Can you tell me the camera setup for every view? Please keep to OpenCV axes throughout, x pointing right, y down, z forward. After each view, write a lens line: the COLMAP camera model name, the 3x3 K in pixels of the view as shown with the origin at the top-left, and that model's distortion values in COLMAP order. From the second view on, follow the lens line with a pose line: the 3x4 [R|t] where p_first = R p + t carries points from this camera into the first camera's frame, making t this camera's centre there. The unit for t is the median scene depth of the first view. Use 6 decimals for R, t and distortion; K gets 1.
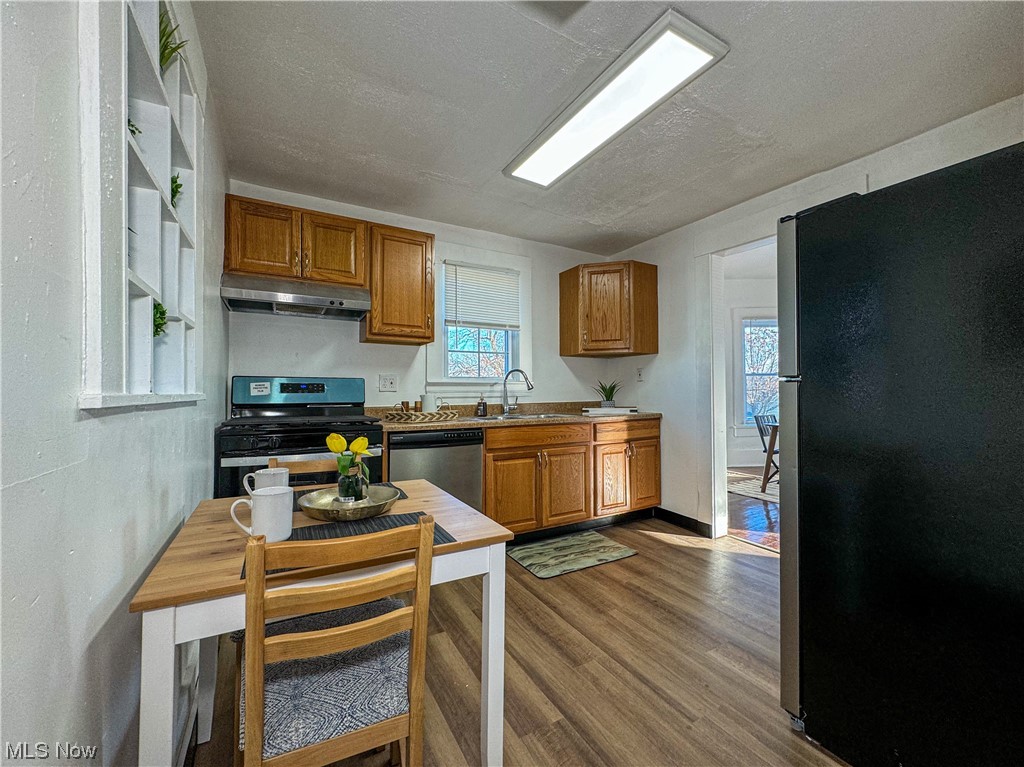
lens RADIAL K [[408.9, 0, 512.6], [0, 408.9, 384.2], [0, 0, 1]] dist [-0.001466, -0.000049]
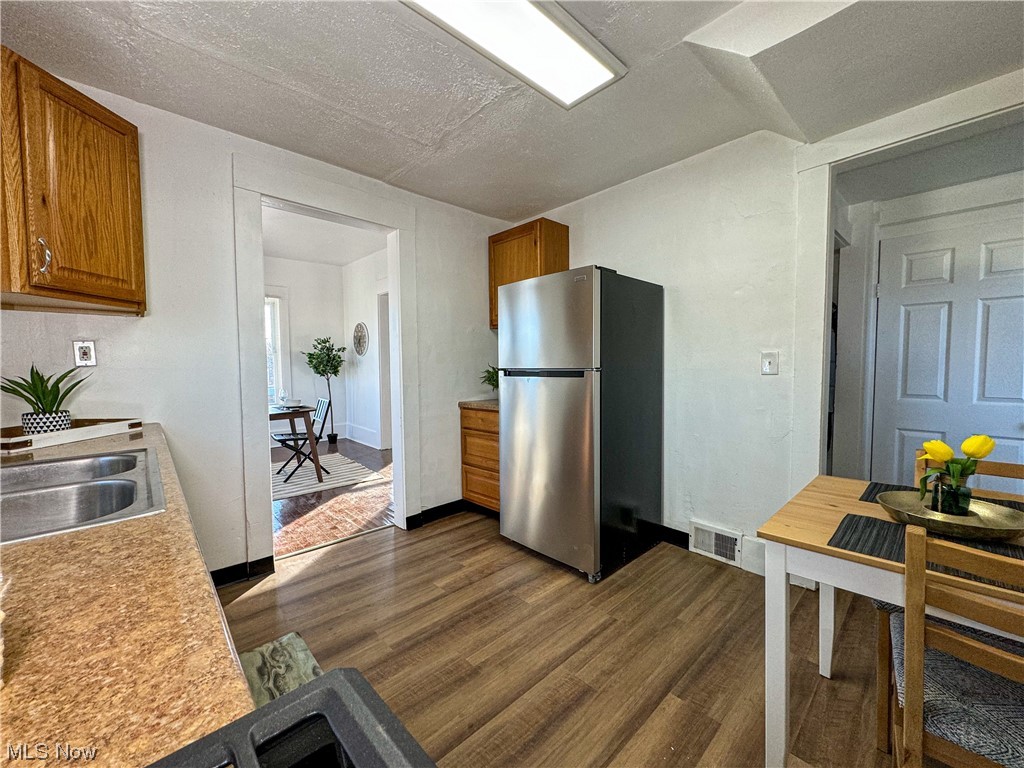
lens RADIAL K [[406.1, 0, 512.0], [0, 406.1, 384.0], [0, 0, 1]] dist [-0.000953, 0.000135]
pose [[-0.230073, -0.040215, 0.972342, -0.343090], [-0.001798, 0.999162, 0.040899, -0.008660], [-0.973172, 0.007662, -0.229952, 0.732339]]
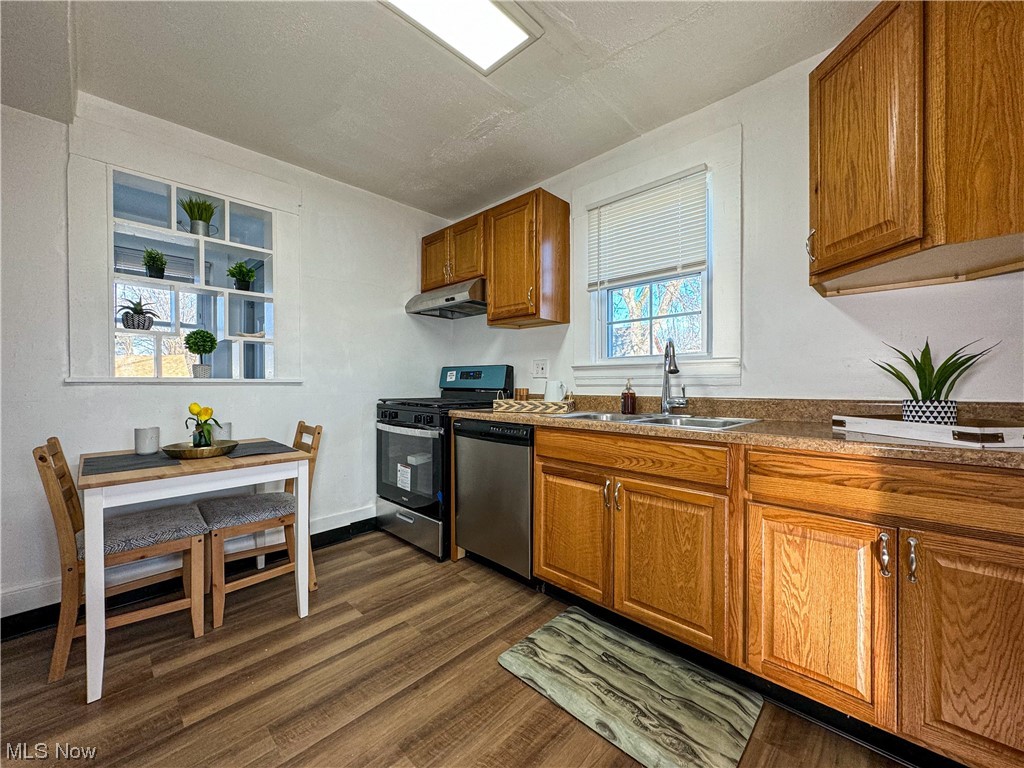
lens RADIAL K [[406.1, 0, 512.0], [0, 406.1, 384.0], [0, 0, 1]] dist [-0.000953, 0.000135]
pose [[0.287942, 0.007403, -0.957619, 0.544571], [0.017475, 0.999763, 0.012983, 0.018432], [0.957488, -0.020473, 0.287744, 0.656663]]
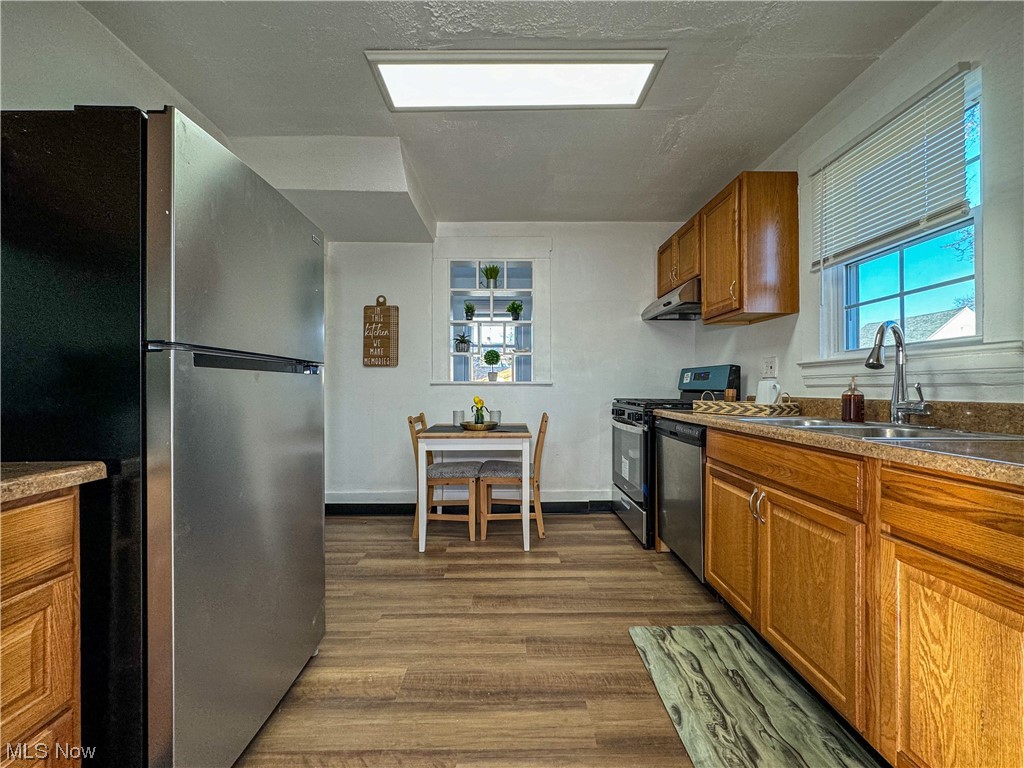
lens RADIAL K [[406.1, 0, 512.0], [0, 406.1, 384.0], [0, 0, 1]] dist [-0.000953, 0.000135]
pose [[-0.481271, -0.002926, -0.876567, 0.636649], [0.018074, 0.999749, -0.013260, 0.030943], [0.876386, -0.022224, -0.481097, 0.915283]]
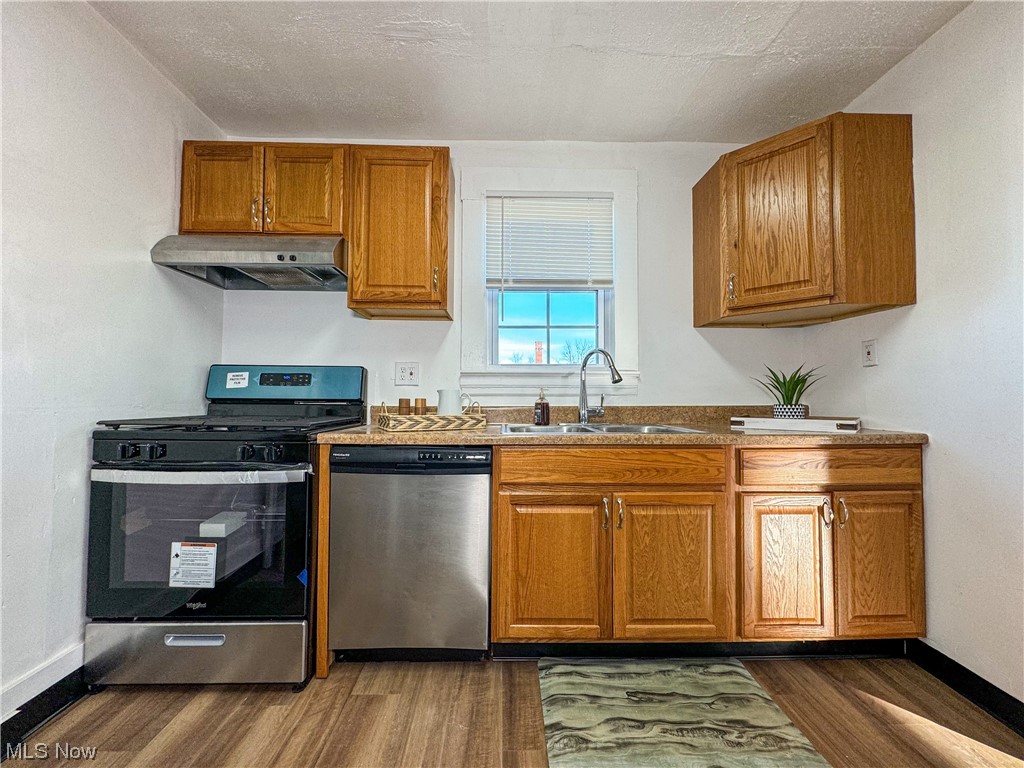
lens RADIAL K [[406.1, 0, 512.0], [0, 406.1, 384.0], [0, 0, 1]] dist [-0.000953, 0.000135]
pose [[0.883569, -0.004771, -0.468276, 0.192143], [0.000883, 0.999963, -0.008521, 0.021389], [0.468300, 0.007116, 0.883541, 0.440505]]
